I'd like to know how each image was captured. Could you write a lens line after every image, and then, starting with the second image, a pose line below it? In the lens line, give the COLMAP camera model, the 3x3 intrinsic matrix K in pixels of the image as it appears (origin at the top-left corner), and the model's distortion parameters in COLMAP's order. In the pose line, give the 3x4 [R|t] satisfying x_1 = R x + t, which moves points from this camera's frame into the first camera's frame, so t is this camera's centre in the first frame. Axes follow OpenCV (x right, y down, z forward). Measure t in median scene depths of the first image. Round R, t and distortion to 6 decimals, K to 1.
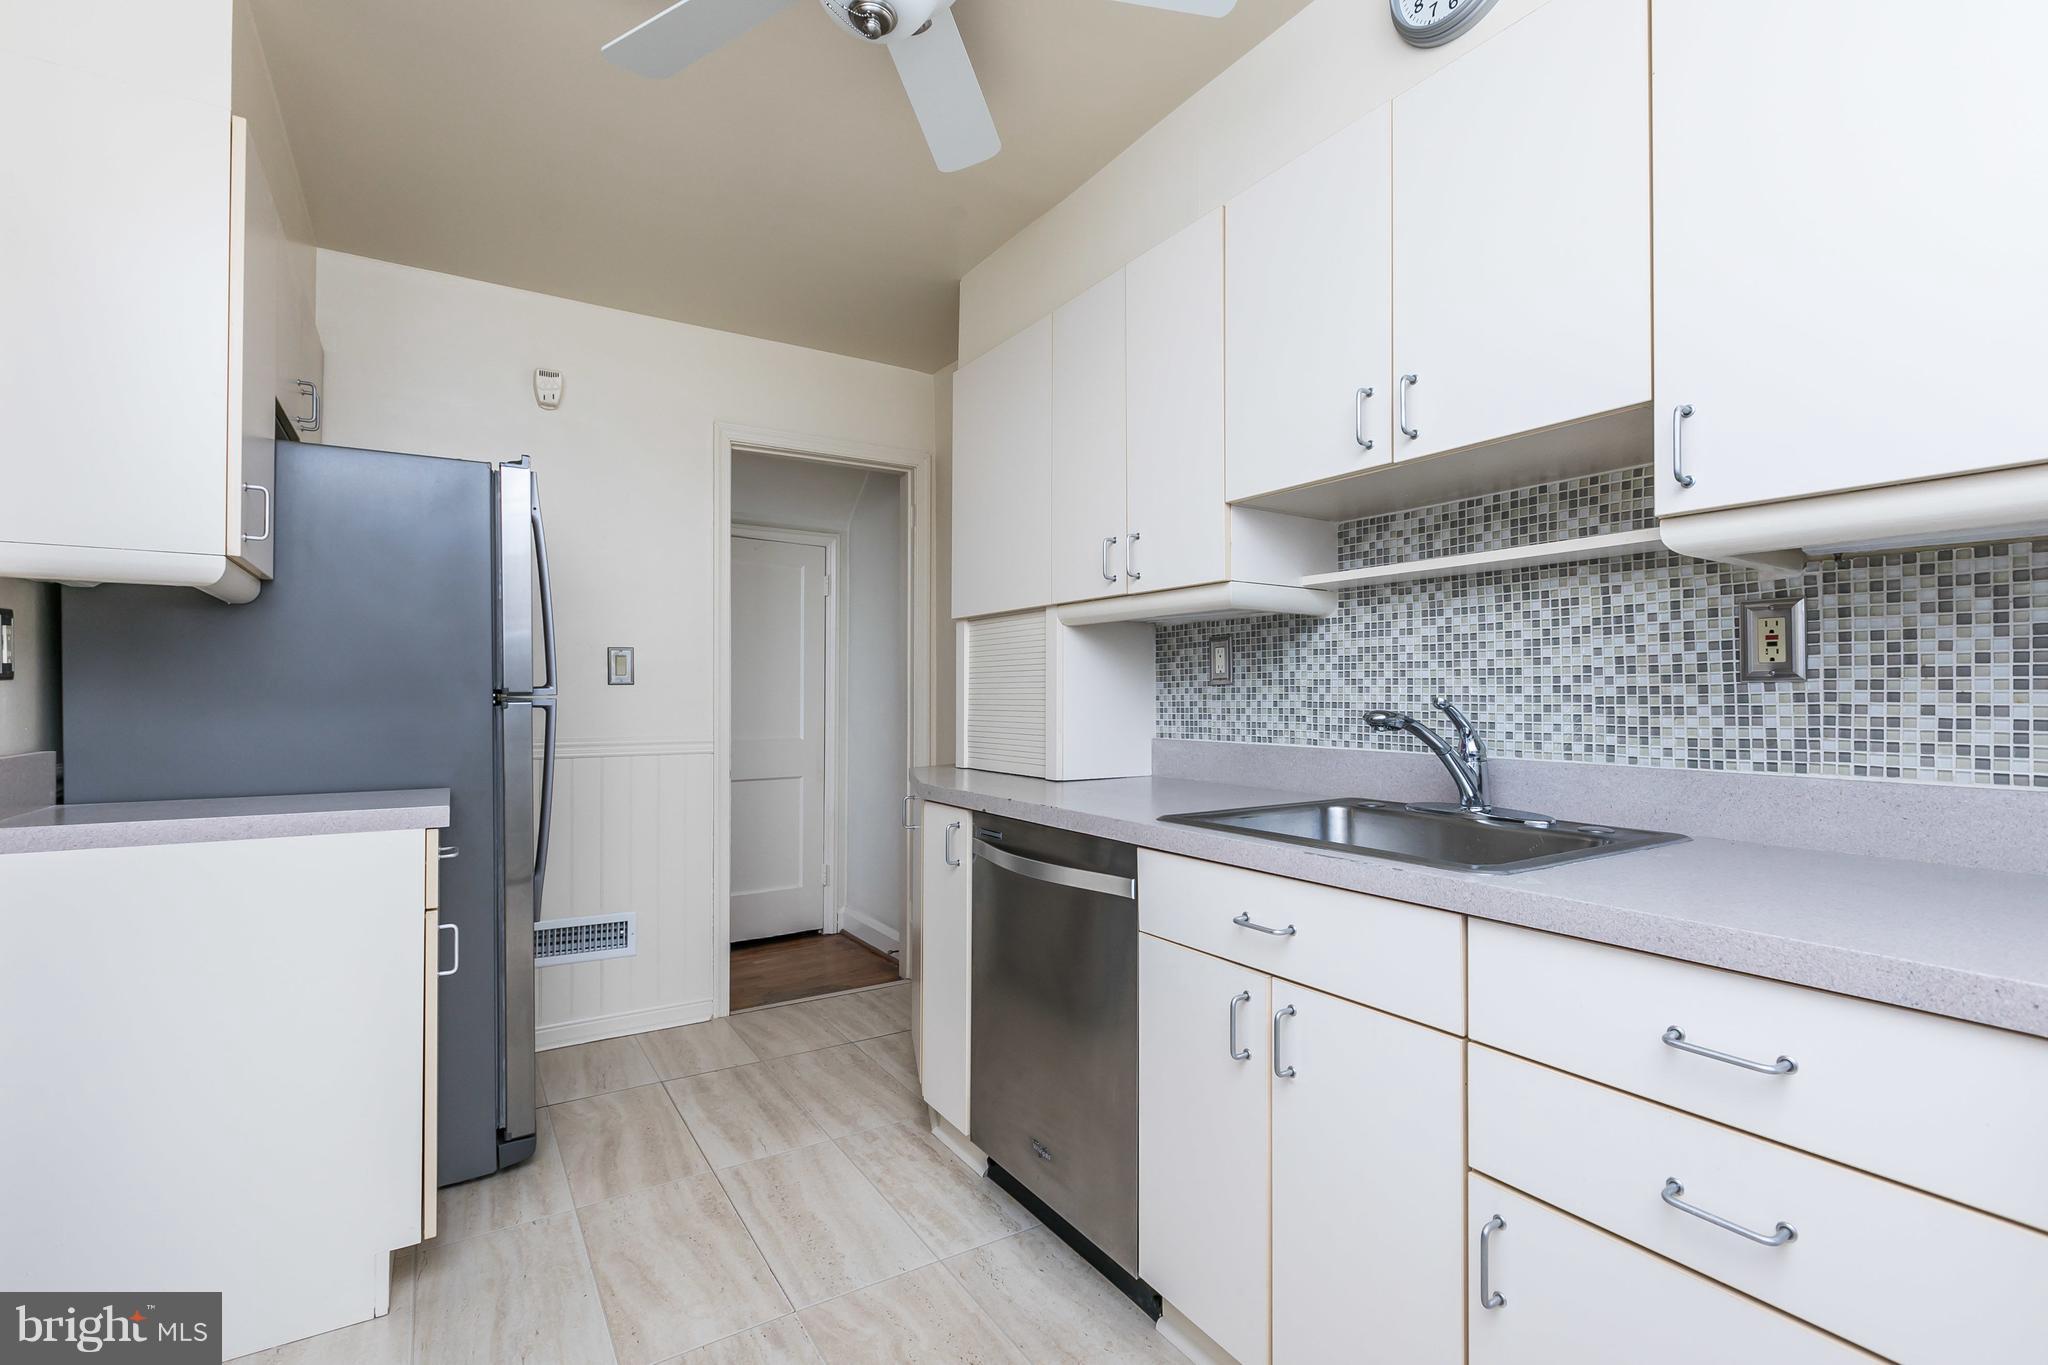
lens RADIAL K [[931.5, 0, 1032.8], [0, 931.5, 688.9], [0, 0, 1]] dist [0.007266, -0.002330]
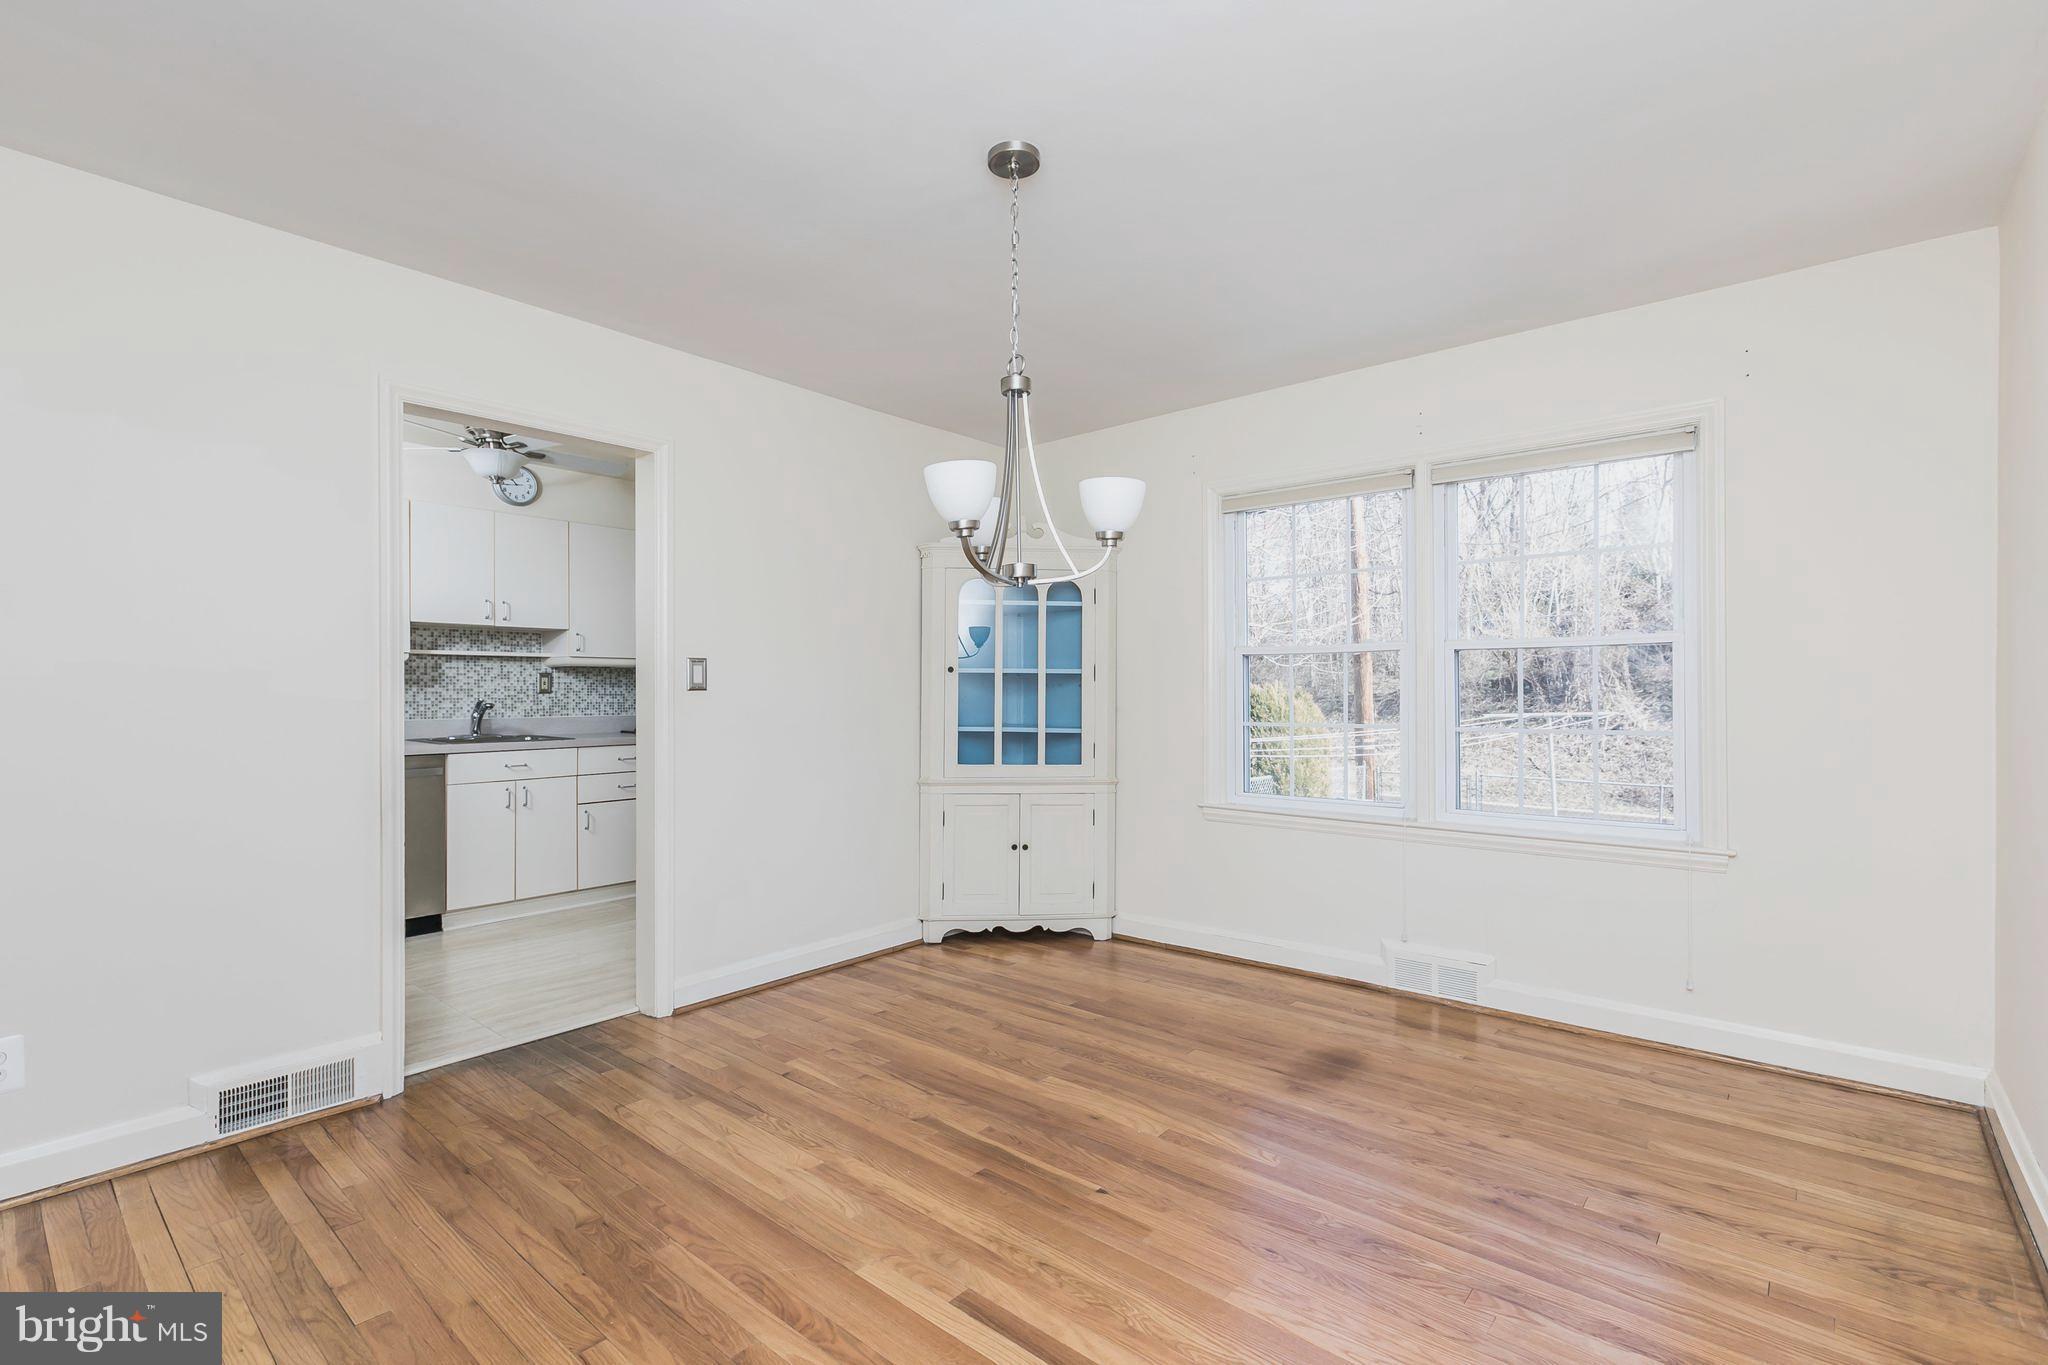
lens RADIAL K [[931.5, 0, 1046.8], [0, 931.5, 689.3], [0, 0, 1]] dist [0.007266, -0.002330]
pose [[-0.339082, 0.000684, 0.940757, -3.002186], [-0.004900, 0.999985, -0.002493, -0.022444], [-0.940744, -0.005455, -0.339073, 0.279643]]
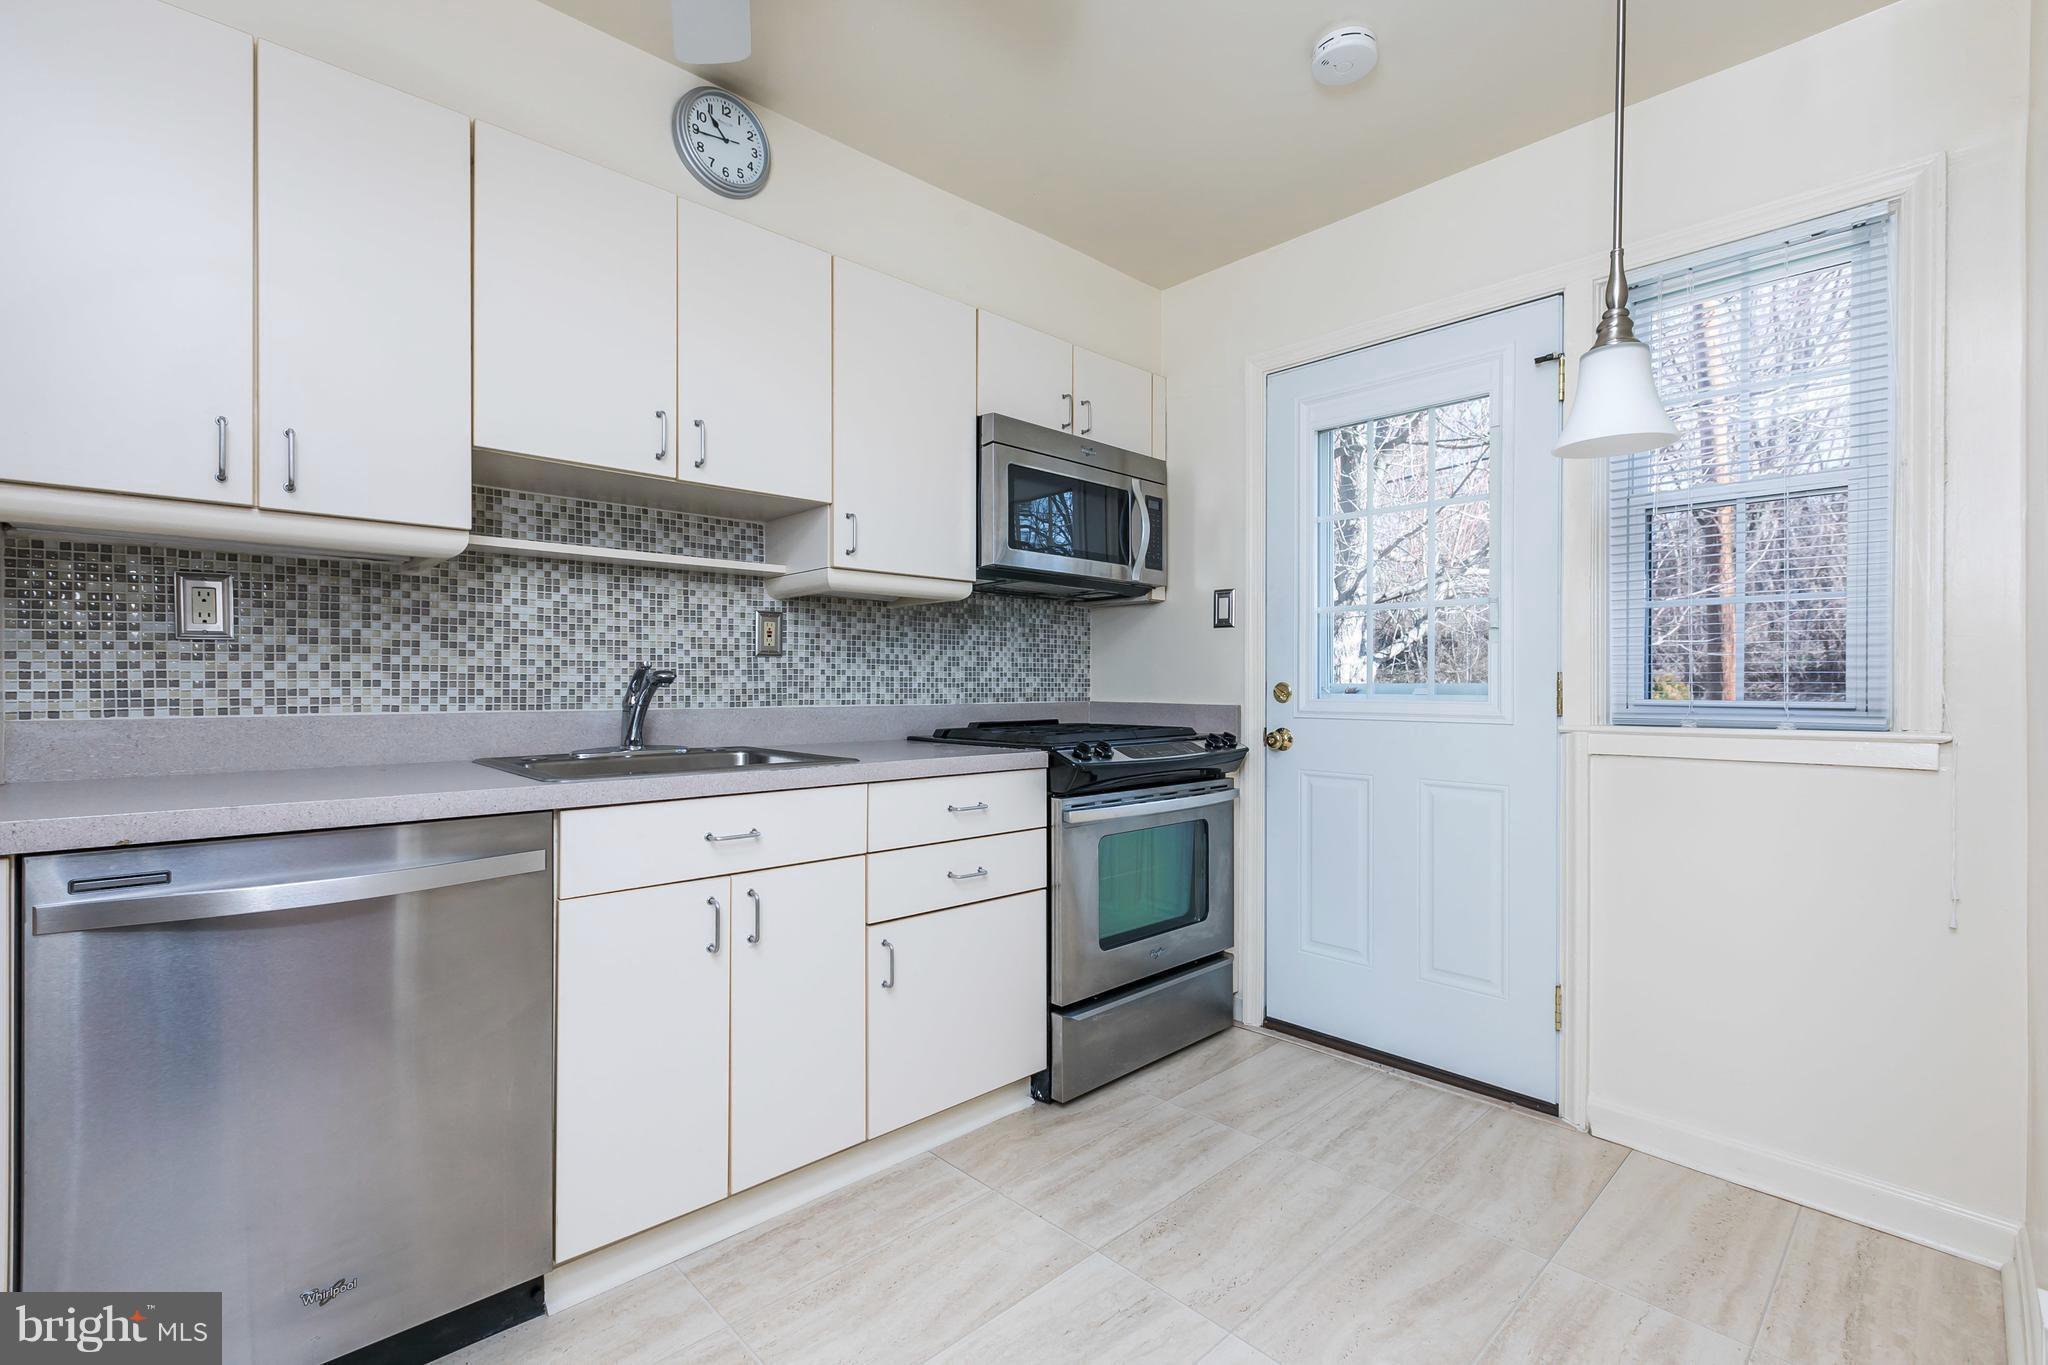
lens RADIAL K [[931.5, 0, 1003.5], [0, 931.5, 685.2], [0, 0, 1]] dist [0.007266, -0.002330]
pose [[-0.180568, 0.001567, 0.983561, -0.887660], [-0.006572, 0.999974, -0.002799, 0.041167], [-0.983541, -0.006969, -0.180553, 0.723222]]
